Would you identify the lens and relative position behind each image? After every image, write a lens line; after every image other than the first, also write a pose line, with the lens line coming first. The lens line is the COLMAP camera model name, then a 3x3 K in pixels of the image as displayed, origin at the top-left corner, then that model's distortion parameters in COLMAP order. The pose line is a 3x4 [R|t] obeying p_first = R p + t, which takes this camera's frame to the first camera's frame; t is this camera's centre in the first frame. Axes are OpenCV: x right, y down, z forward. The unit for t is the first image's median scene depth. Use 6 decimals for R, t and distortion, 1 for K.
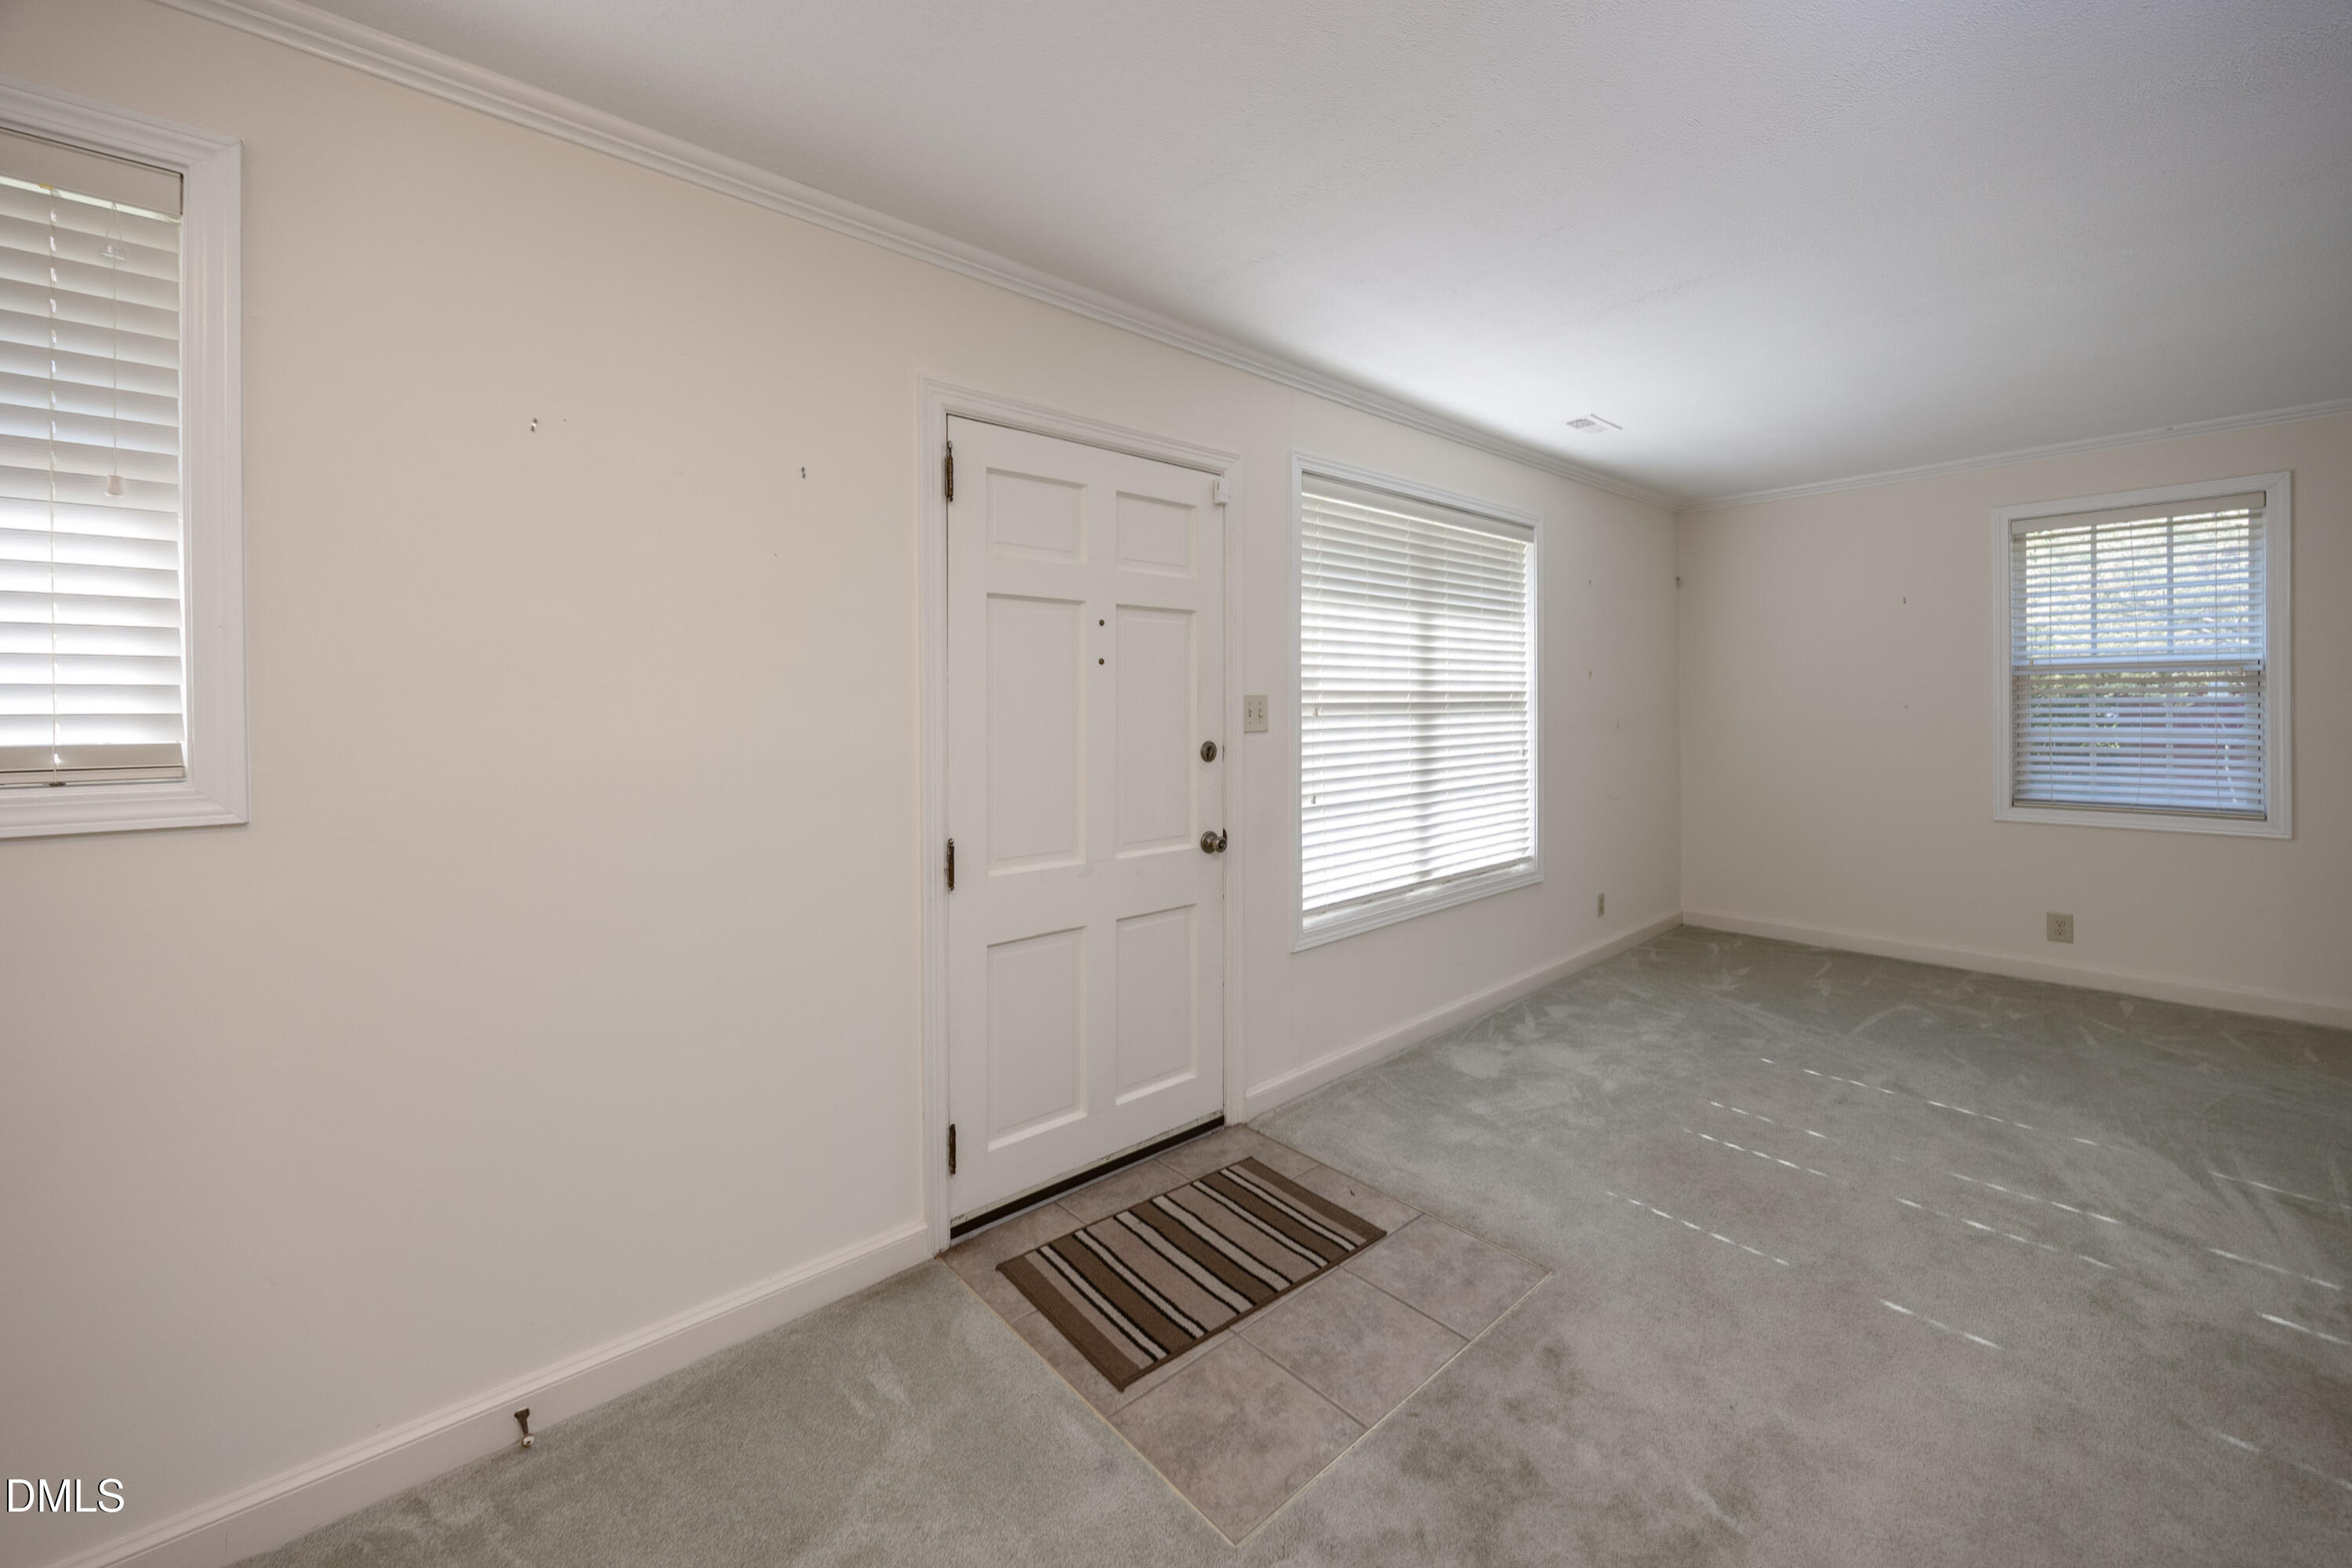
lens RADIAL K [[949.7, 0, 1155.8], [0, 949.7, 719.4], [0, 0, 1]] dist [-0.009028, -0.000170]
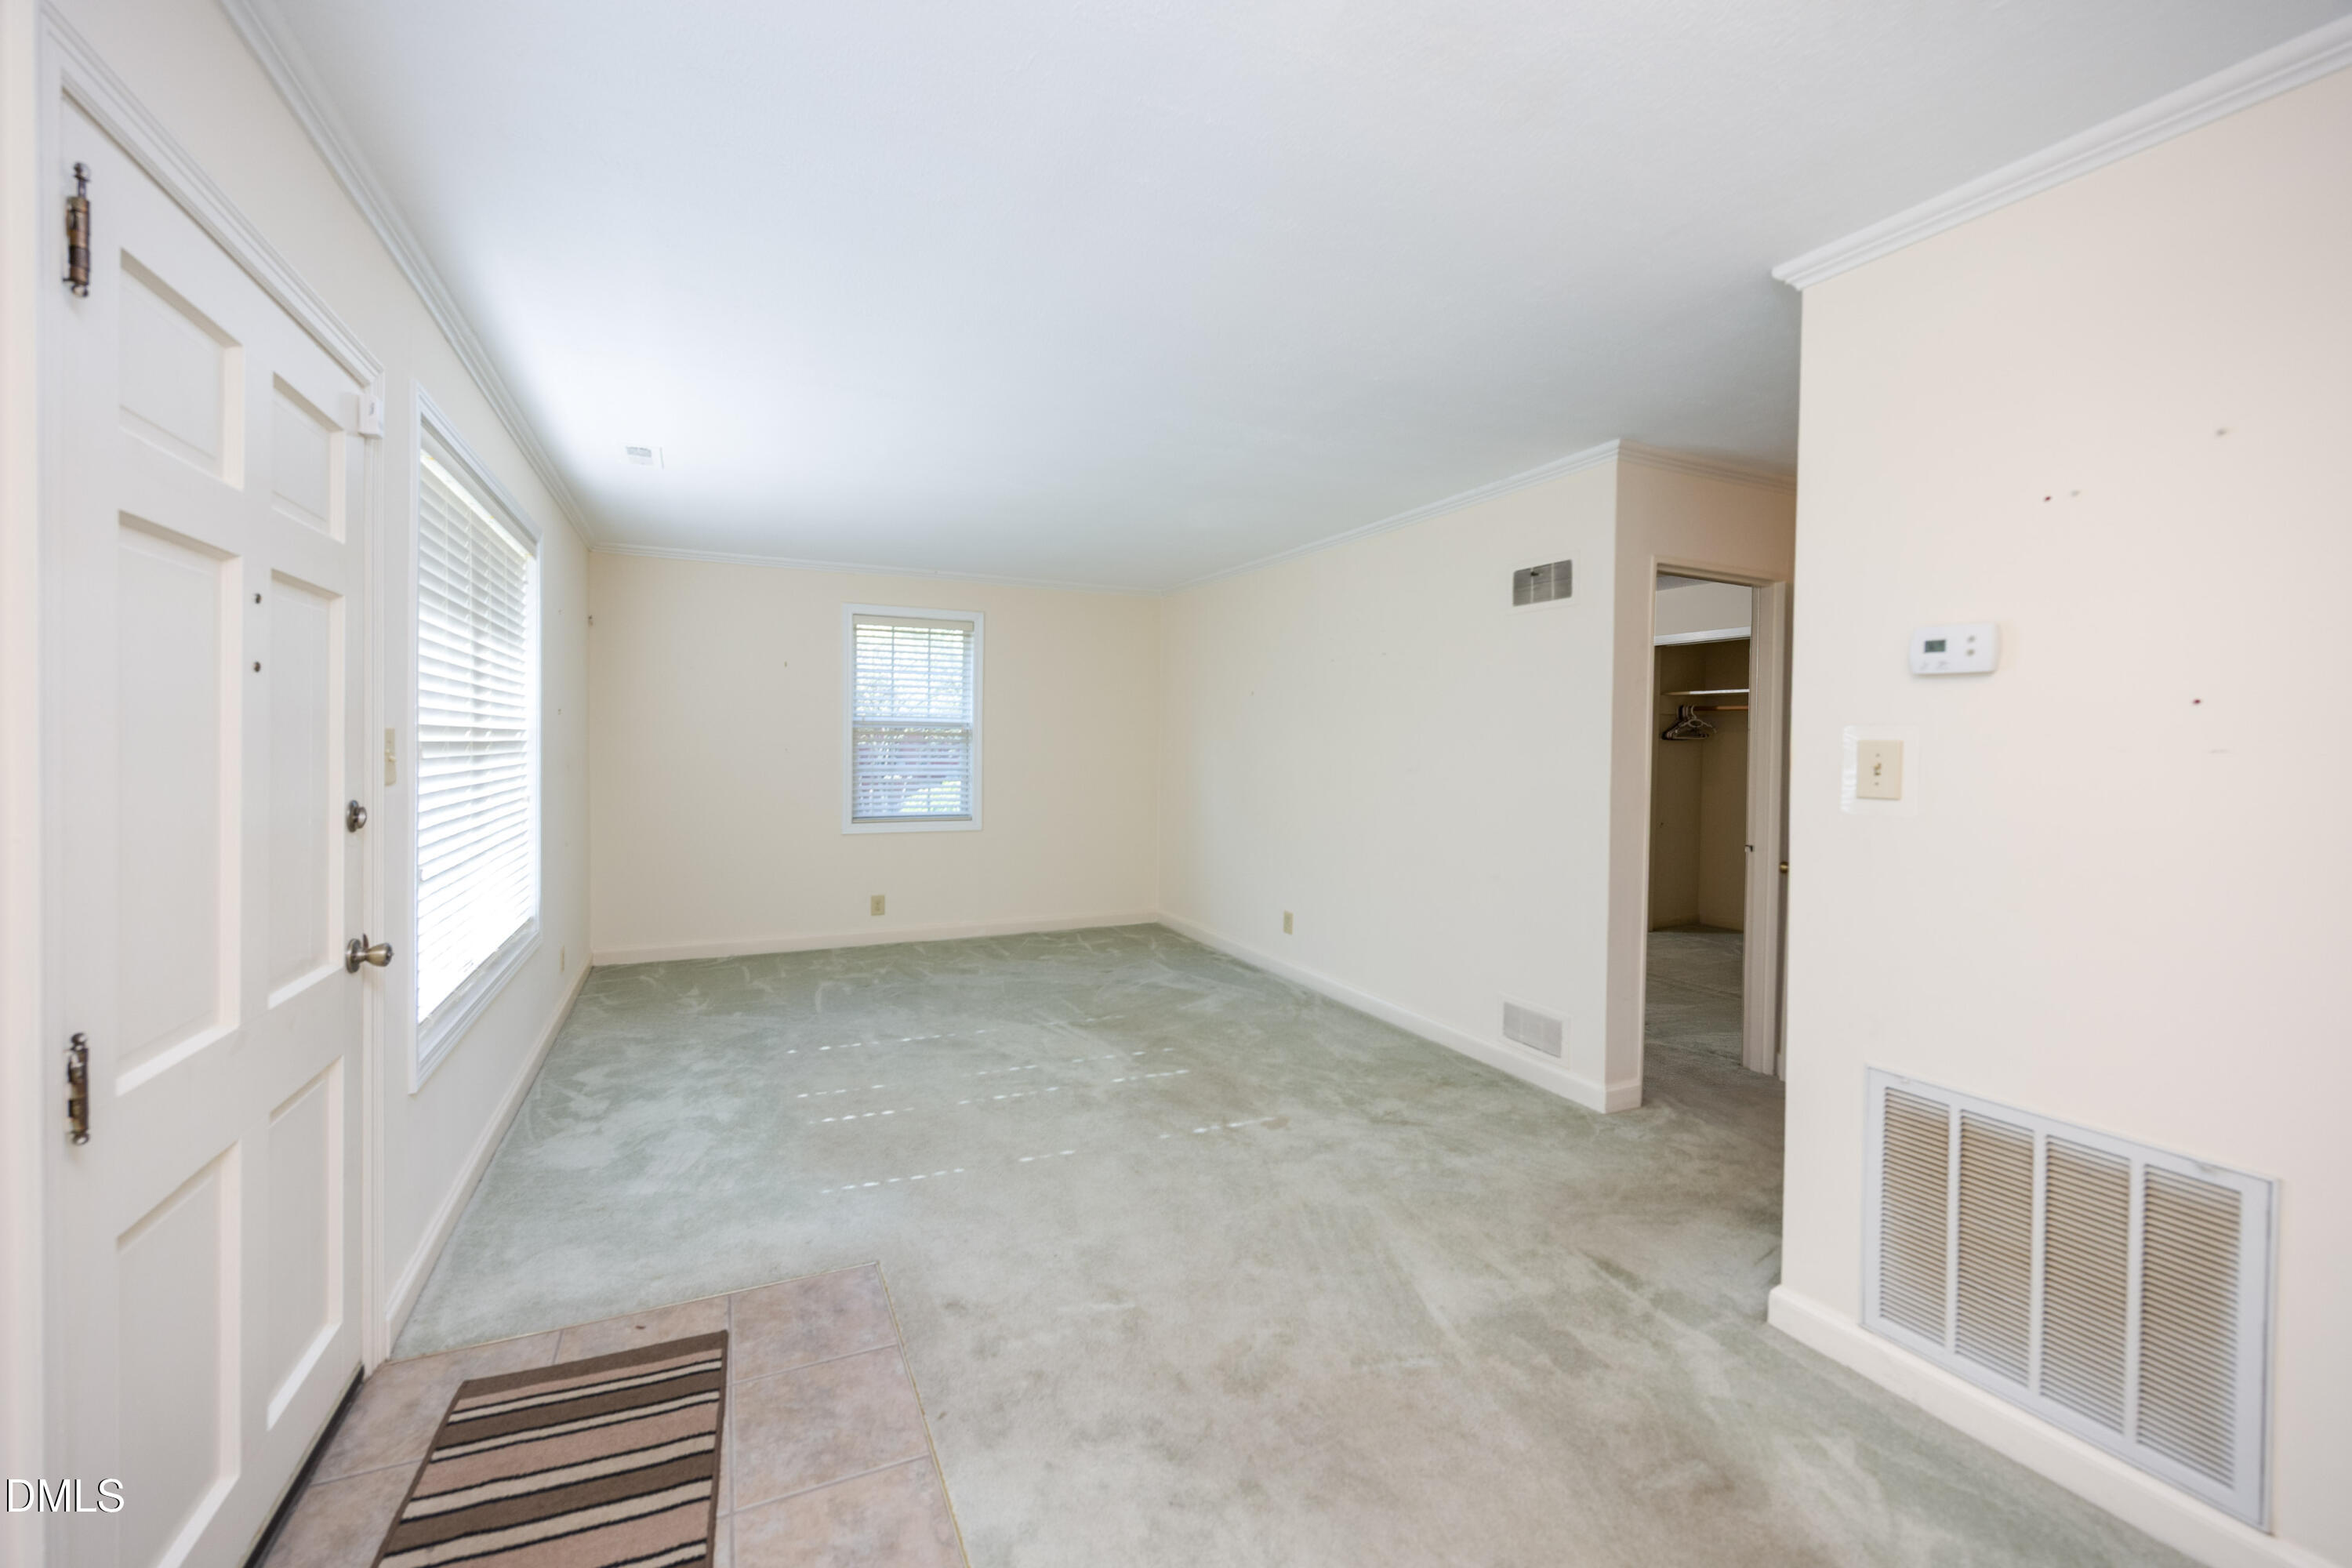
lens RADIAL K [[920.1, 0, 1183.2], [0, 920.1, 777.2], [0, 0, 1]] dist [-0.001890, -0.000422]
pose [[0.255673, -0.021921, 0.966515, -0.389612], [0.000707, 0.999747, 0.022487, -0.006168], [-0.966763, -0.005066, 0.255624, 0.285096]]
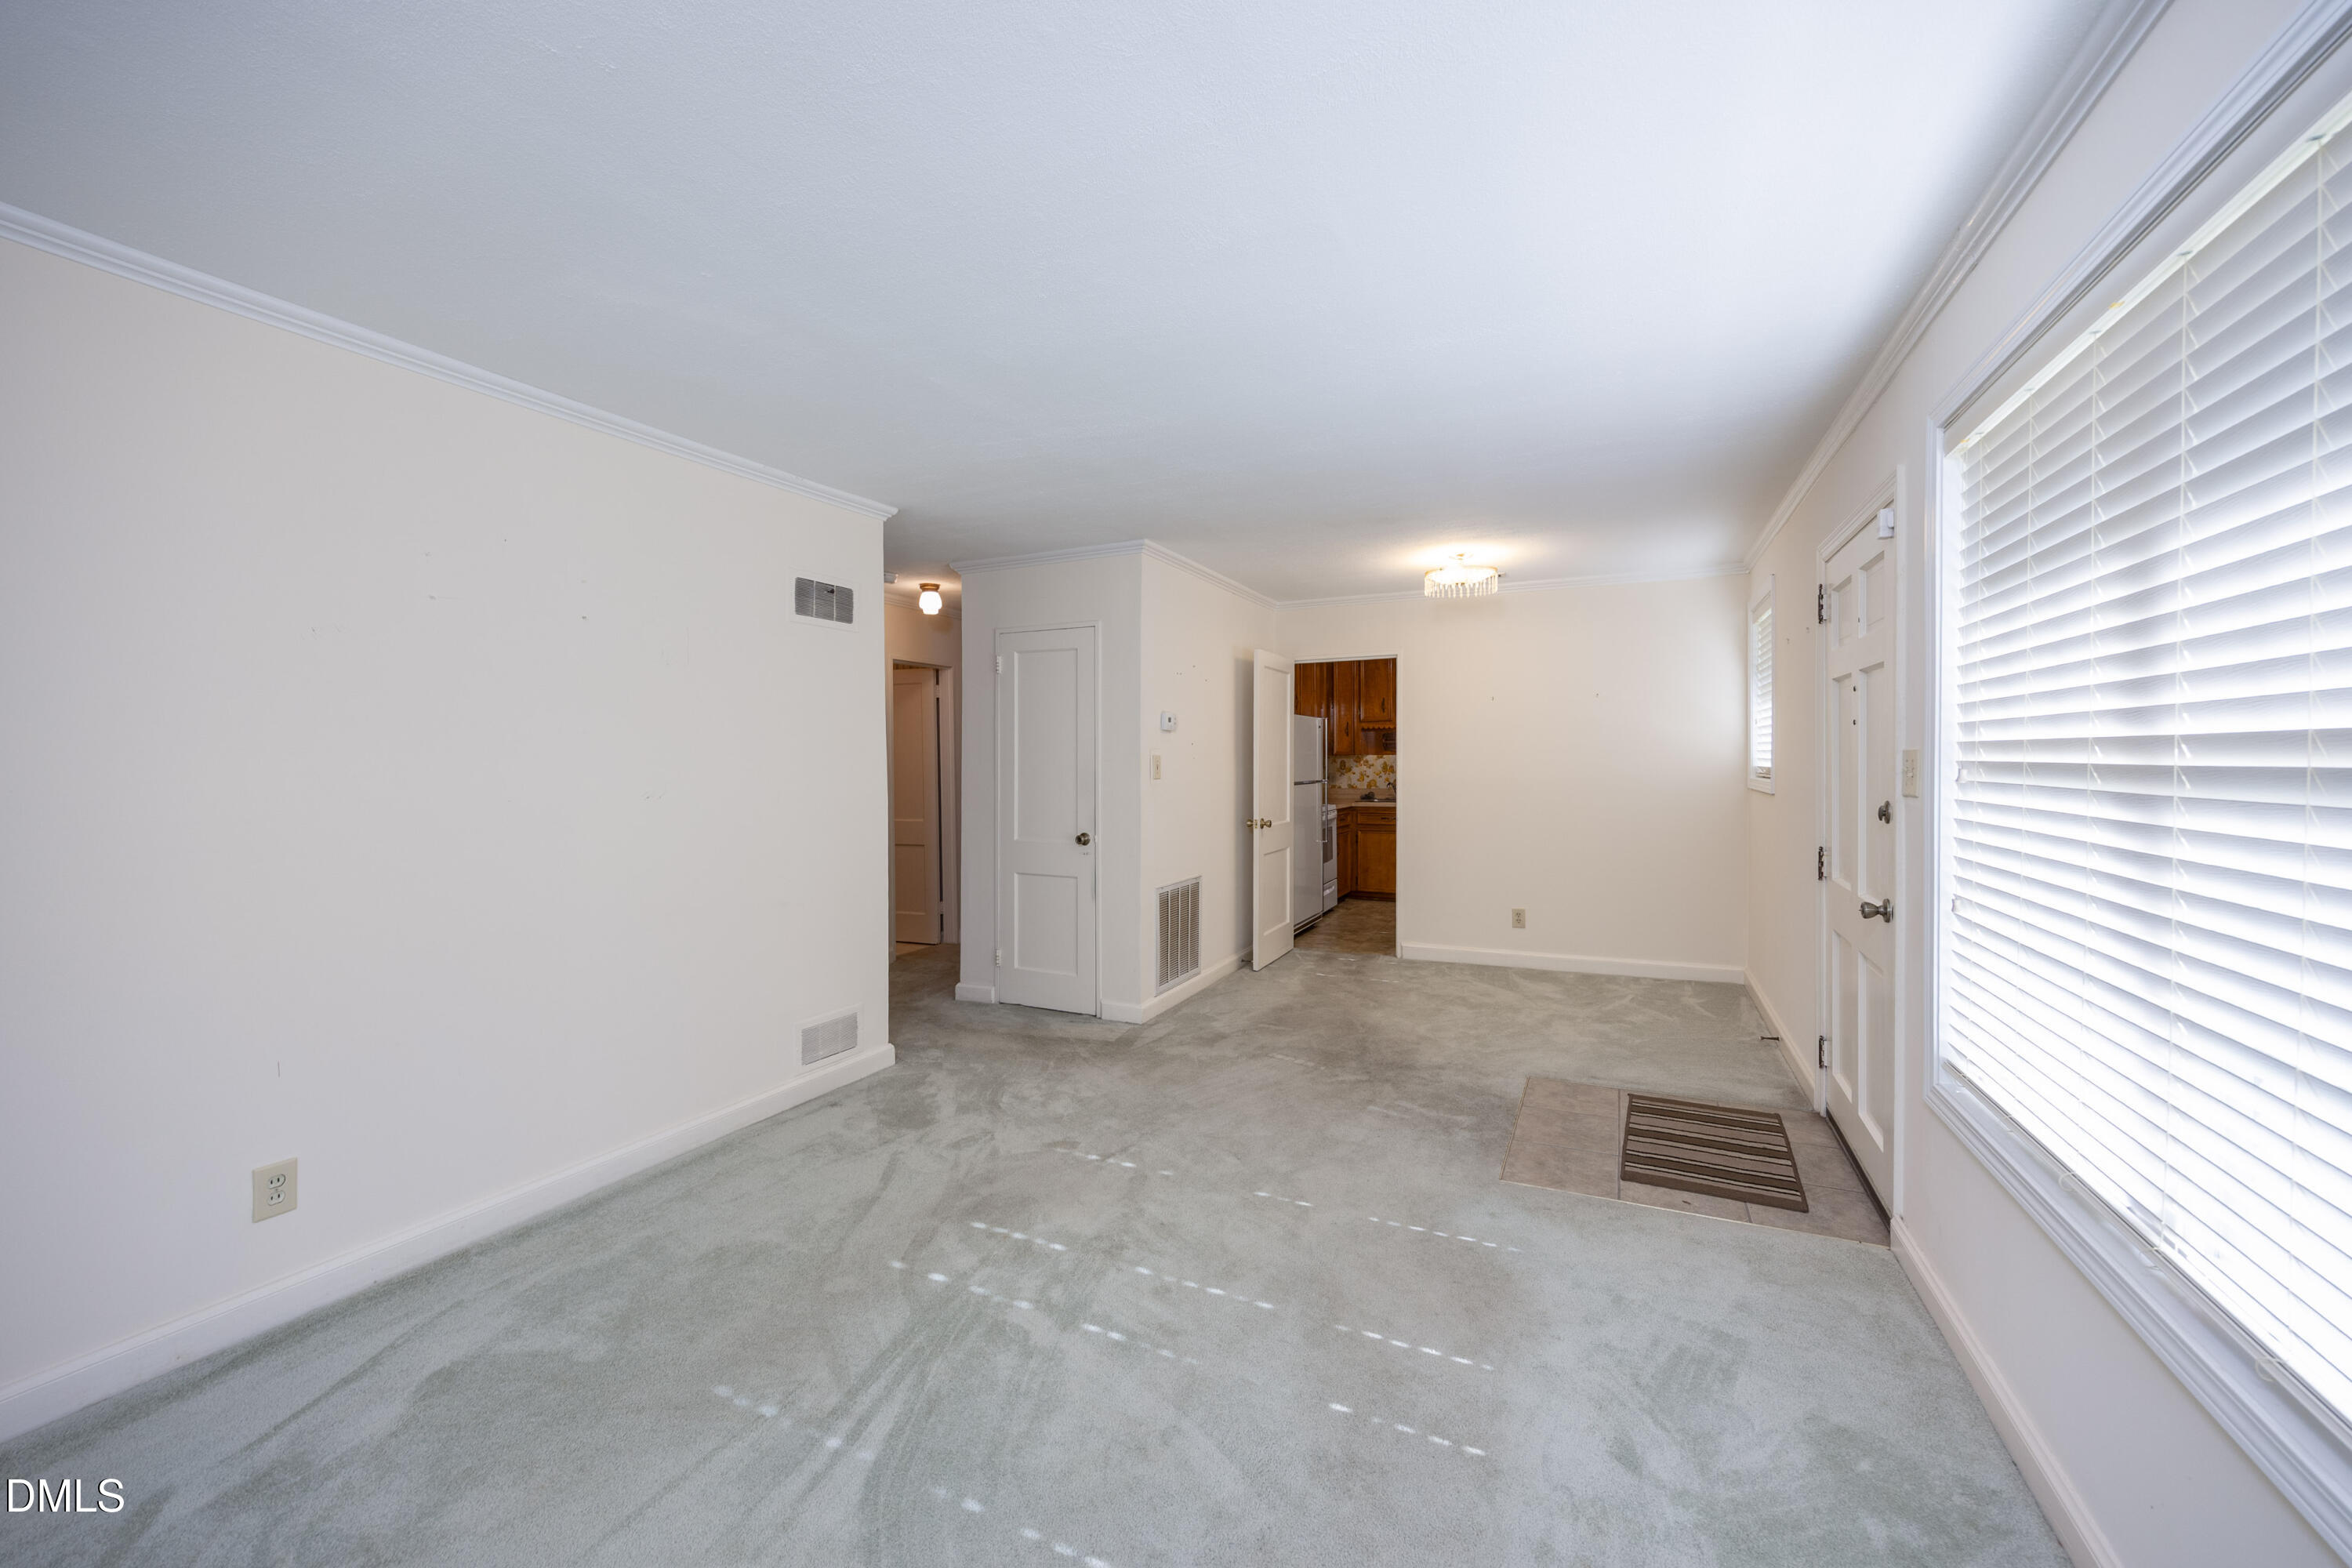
lens RADIAL K [[889.9, 0, 1174.7], [0, 889.9, 792.3], [0, 0, 1]] dist [-0.000858, -0.000105]
pose [[-0.925809, 0.029378, -0.376848, 0.994975], [0.009845, 0.998511, 0.053655, -0.038142], [0.377863, 0.045964, -0.924720, 1.493170]]
